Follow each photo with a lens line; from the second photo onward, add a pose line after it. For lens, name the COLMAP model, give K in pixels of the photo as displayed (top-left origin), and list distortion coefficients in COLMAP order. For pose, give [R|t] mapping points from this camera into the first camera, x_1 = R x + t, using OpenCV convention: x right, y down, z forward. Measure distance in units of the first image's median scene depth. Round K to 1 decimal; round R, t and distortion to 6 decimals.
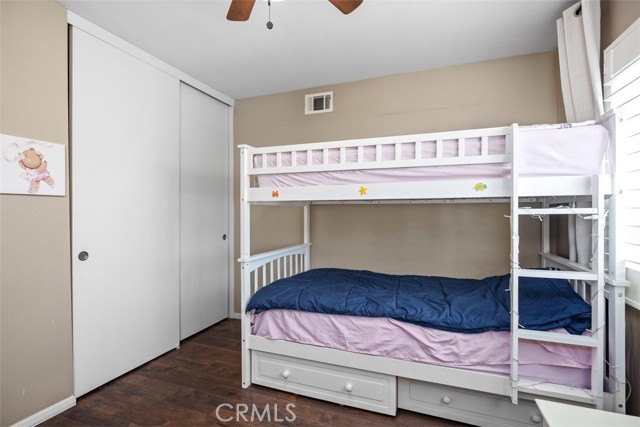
lens RADIAL K [[303.3, 0, 320.4], [0, 303.3, 214.7], [0, 0, 1]] dist [-0.002747, 0.000425]
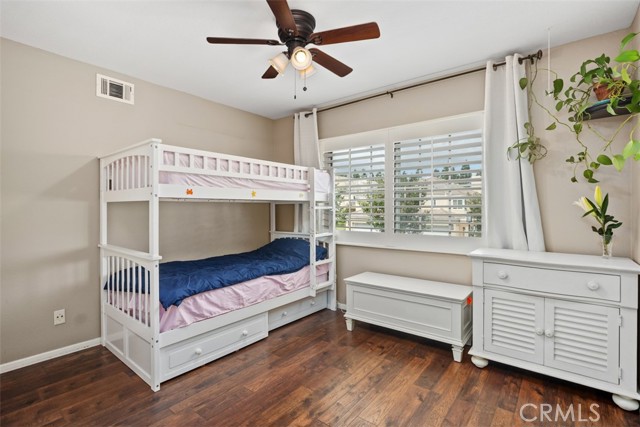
lens RADIAL K [[303.3, 0, 319.3], [0, 303.3, 208.9], [0, 0, 1]] dist [-0.002747, 0.000425]
pose [[0.311432, 0.000391, 0.950268, -1.101383], [0.014103, 0.999888, -0.005033, 0.006385], [-0.950164, 0.014969, 0.311392, 0.221119]]
